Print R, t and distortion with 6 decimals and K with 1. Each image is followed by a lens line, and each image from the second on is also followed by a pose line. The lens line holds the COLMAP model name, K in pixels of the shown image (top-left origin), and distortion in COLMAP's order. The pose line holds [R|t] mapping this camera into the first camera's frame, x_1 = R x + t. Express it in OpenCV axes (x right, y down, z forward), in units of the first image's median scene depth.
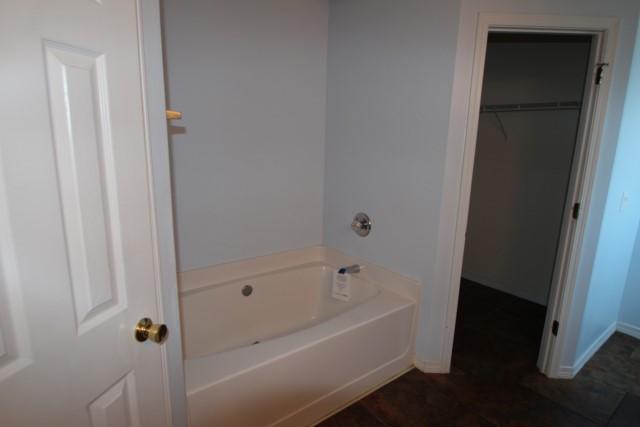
lens RADIAL K [[363.6, 0, 319.1], [0, 363.6, 215.8], [0, 0, 1]] dist [-0.028395, -0.002287]
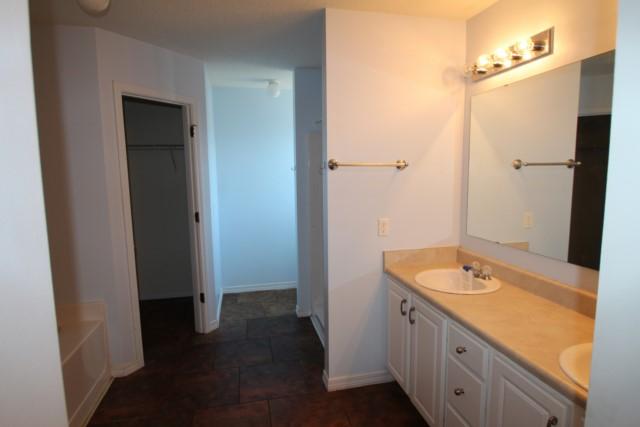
lens RADIAL K [[363.6, 0, 321.0], [0, 363.6, 214.0], [0, 0, 1]] dist [-0.028395, -0.002287]
pose [[0.433377, -0.139164, 0.890403, -0.390675], [0.217633, 0.974925, 0.046448, 0.013906], [-0.874540, 0.173651, 0.452797, -0.152626]]
